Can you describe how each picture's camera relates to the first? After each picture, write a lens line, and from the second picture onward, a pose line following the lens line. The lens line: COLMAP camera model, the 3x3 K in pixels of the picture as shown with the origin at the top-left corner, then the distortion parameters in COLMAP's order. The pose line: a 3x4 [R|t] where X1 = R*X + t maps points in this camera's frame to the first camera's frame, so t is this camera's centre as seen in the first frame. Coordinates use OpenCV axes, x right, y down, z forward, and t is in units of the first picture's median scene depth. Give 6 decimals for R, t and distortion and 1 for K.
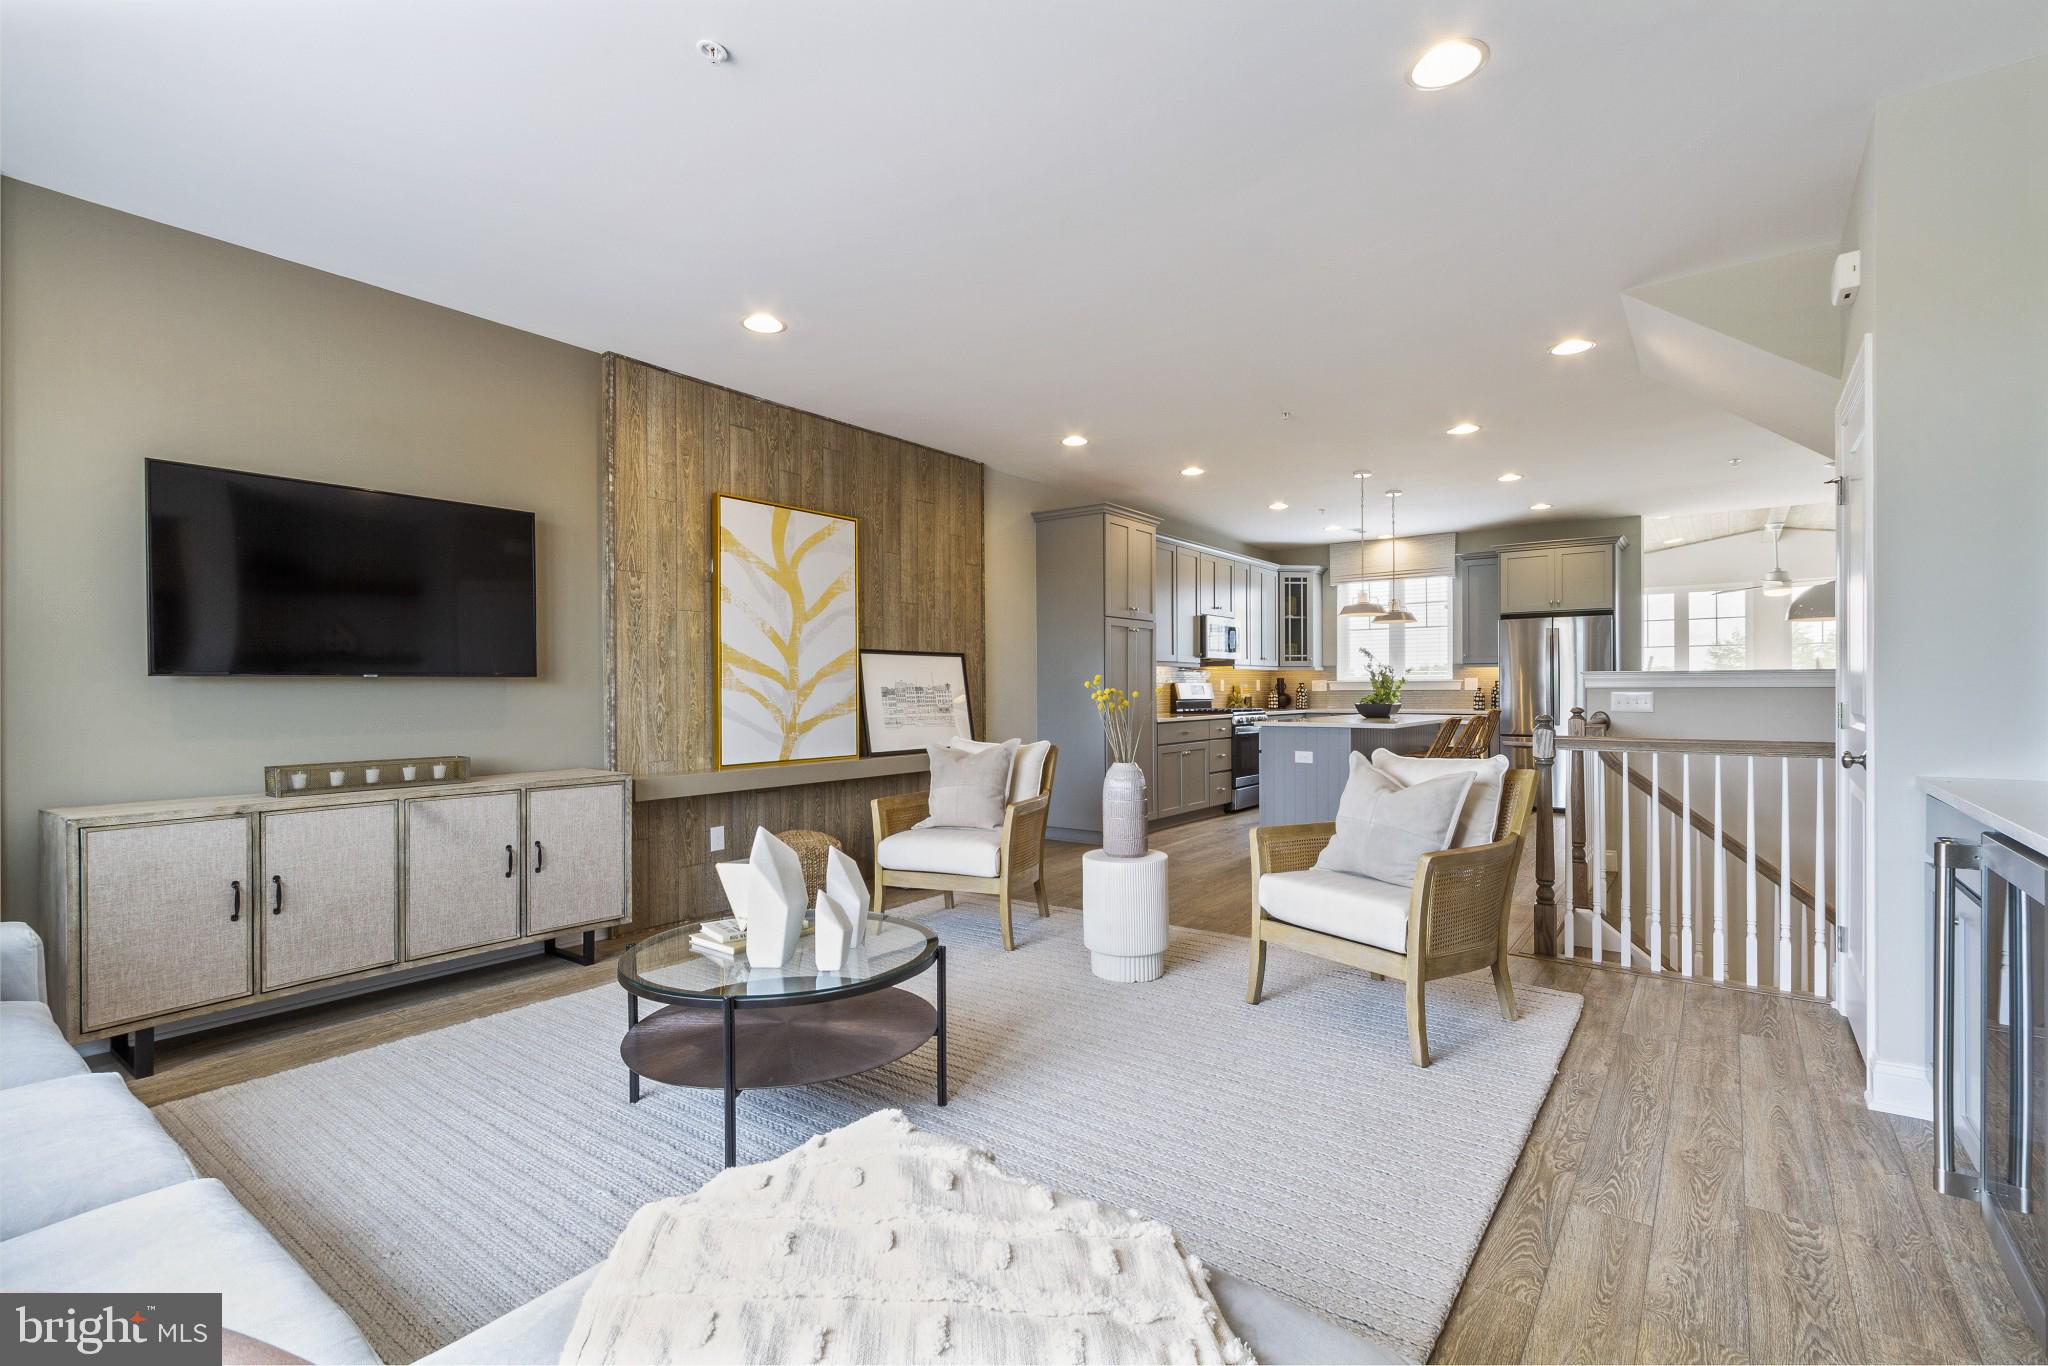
lens RADIAL K [[950.5, 0, 1029.9], [0, 950.5, 690.1], [0, 0, 1]] dist [0.005218, -0.000074]
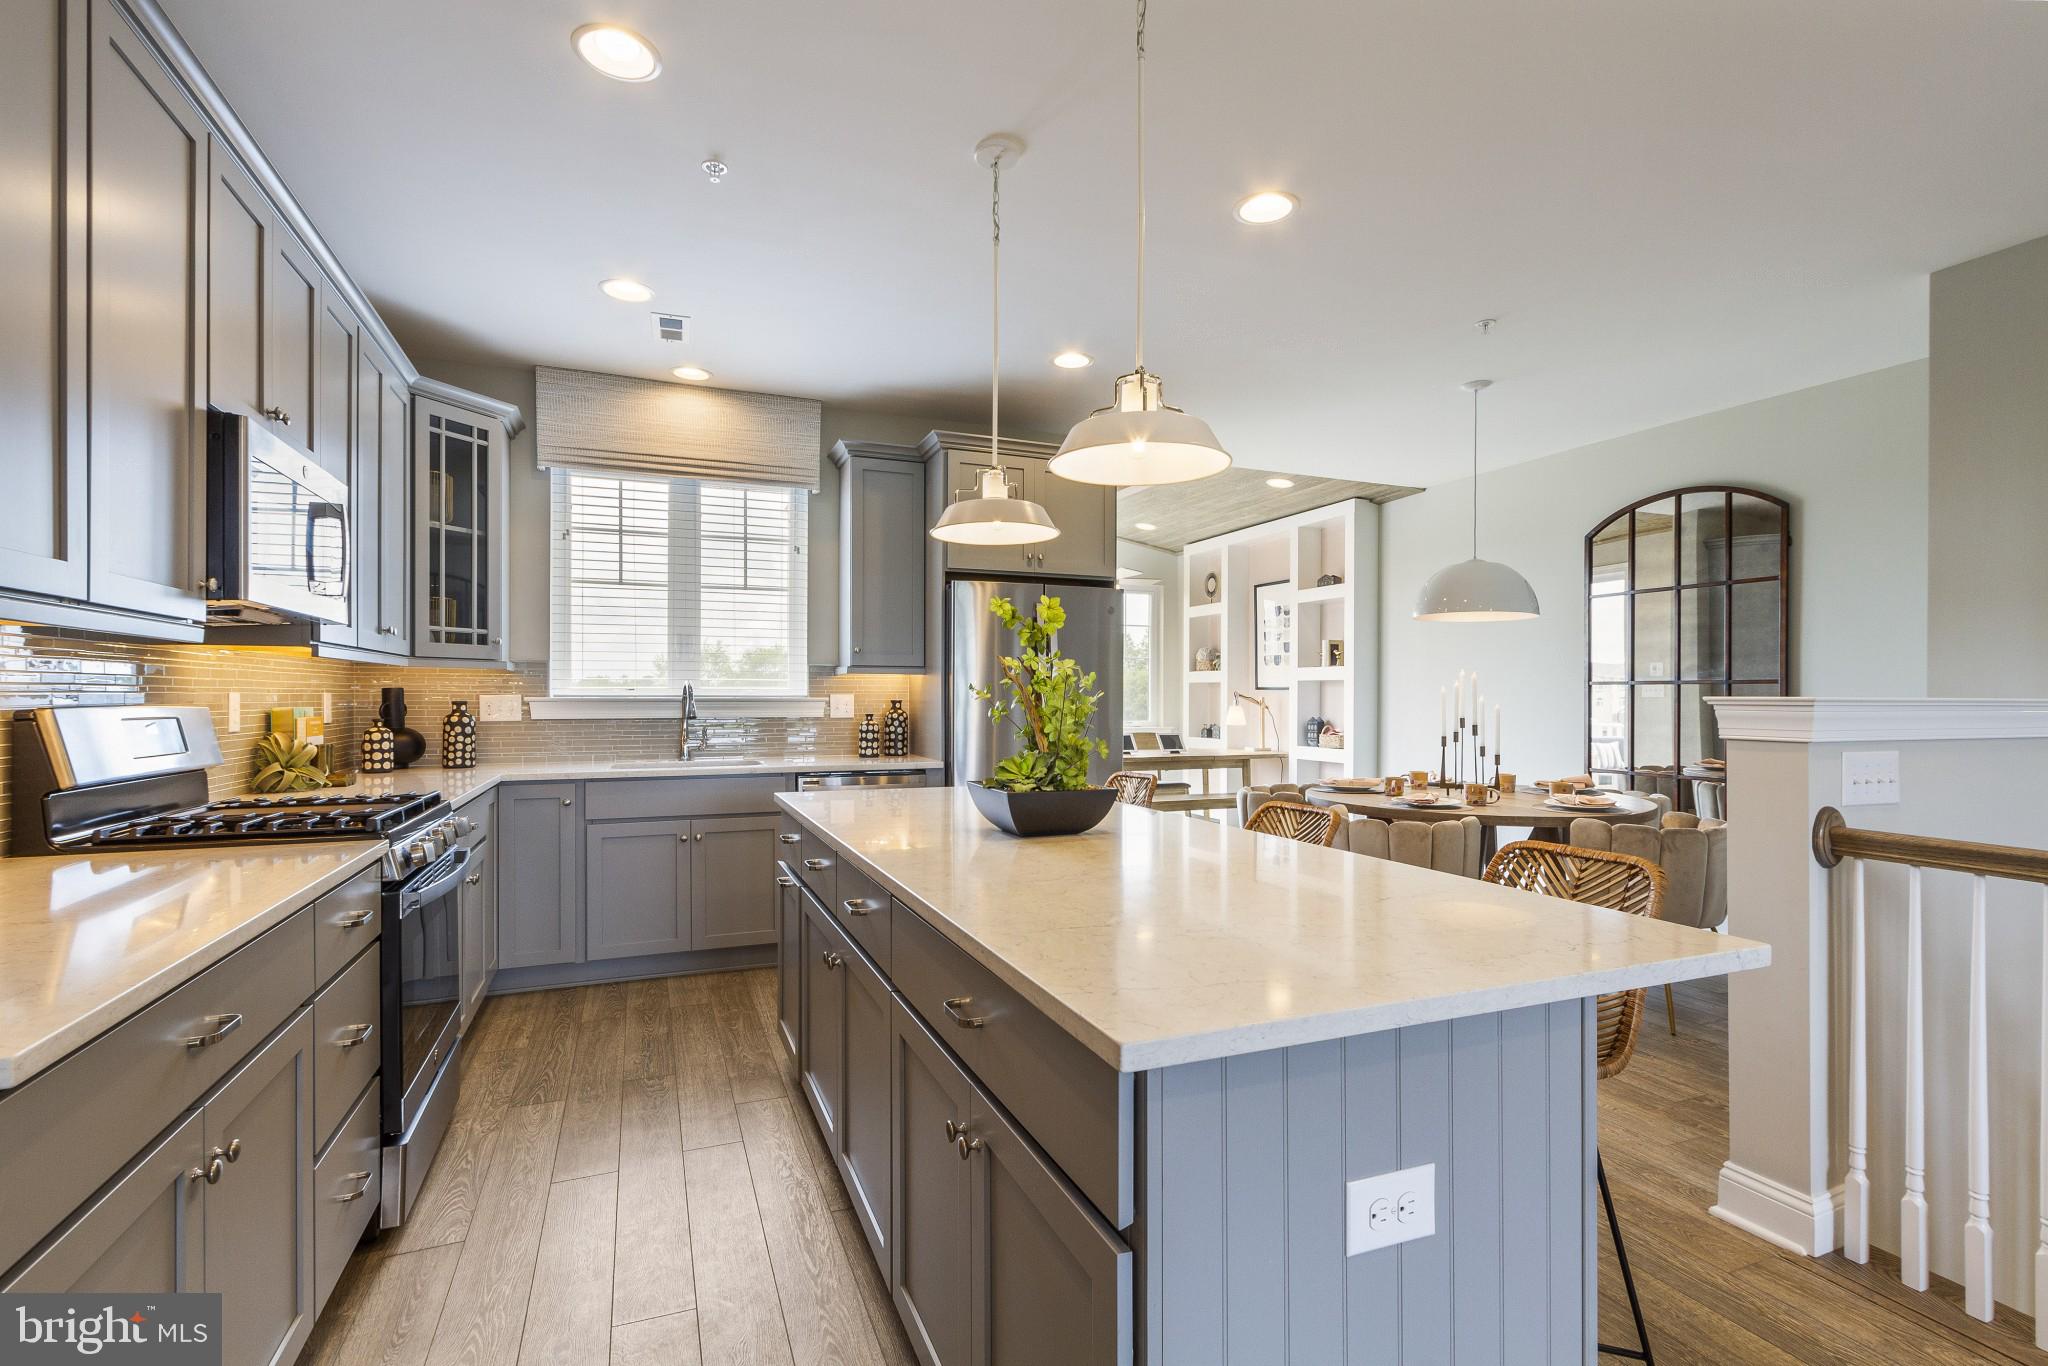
lens RADIAL K [[950.5, 0, 1029.9], [0, 950.5, 690.1], [0, 0, 1]] dist [0.005218, -0.000074]
pose [[0.520315, 0.010082, 0.853915, 0.098553], [-0.003411, 0.999947, -0.009727, -0.012192], [-0.853967, 0.002149, 0.520322, 0.797921]]
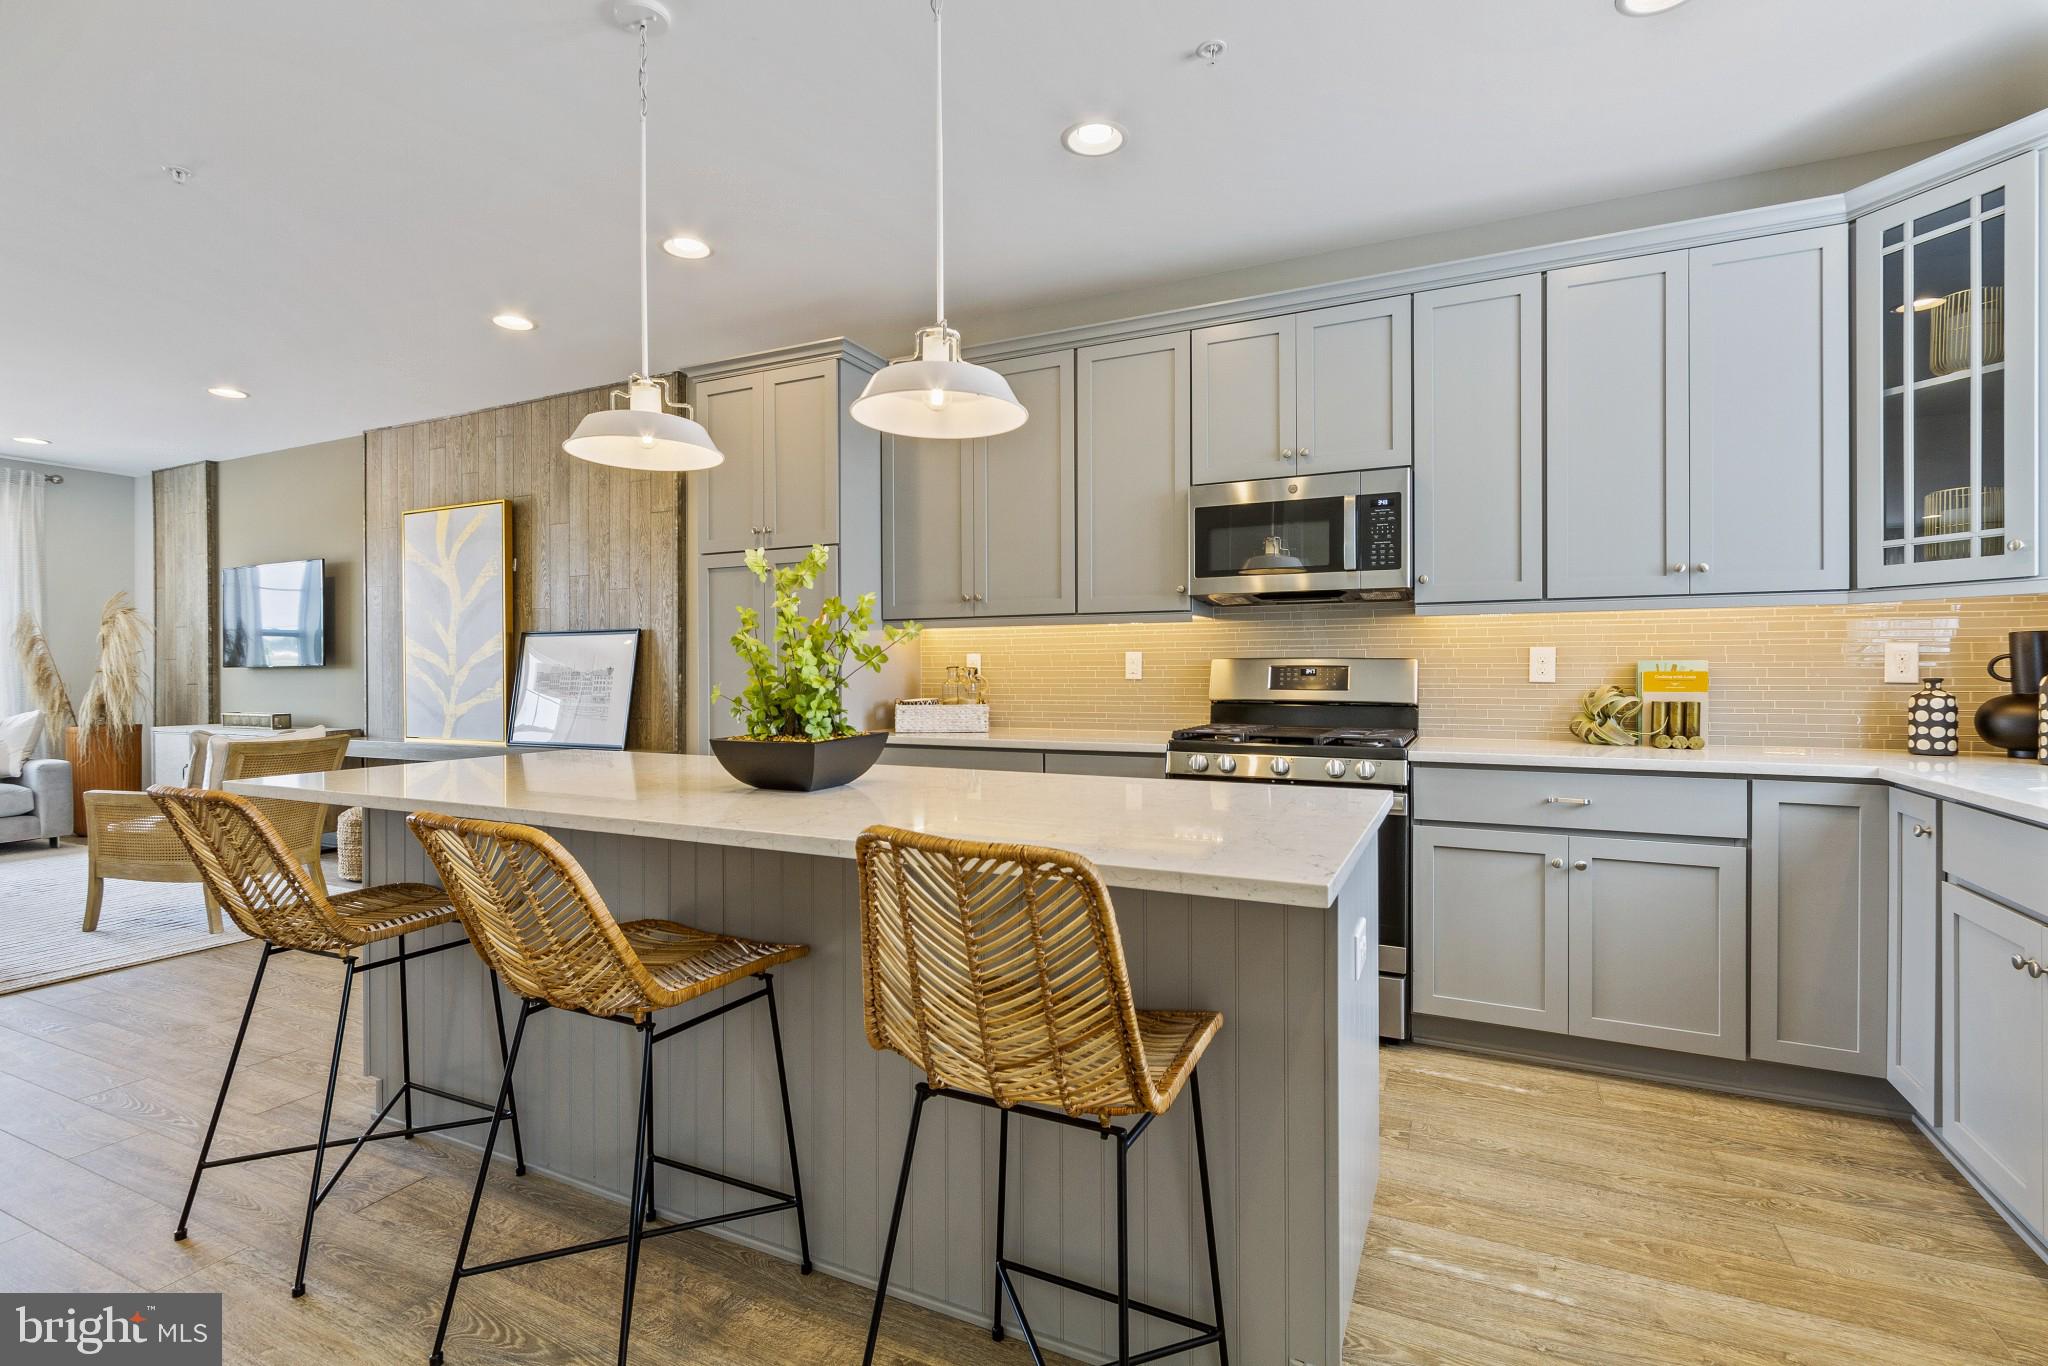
lens RADIAL K [[933.6, 0, 1030.8], [0, 933.6, 671.4], [0, 0, 1]] dist [0.001138, 0.000061]
pose [[0.189670, 0.004172, -0.981839, 0.609631], [0.001589, 0.999988, 0.004556, -0.005525], [0.981847, -0.002424, 0.189662, 0.956760]]
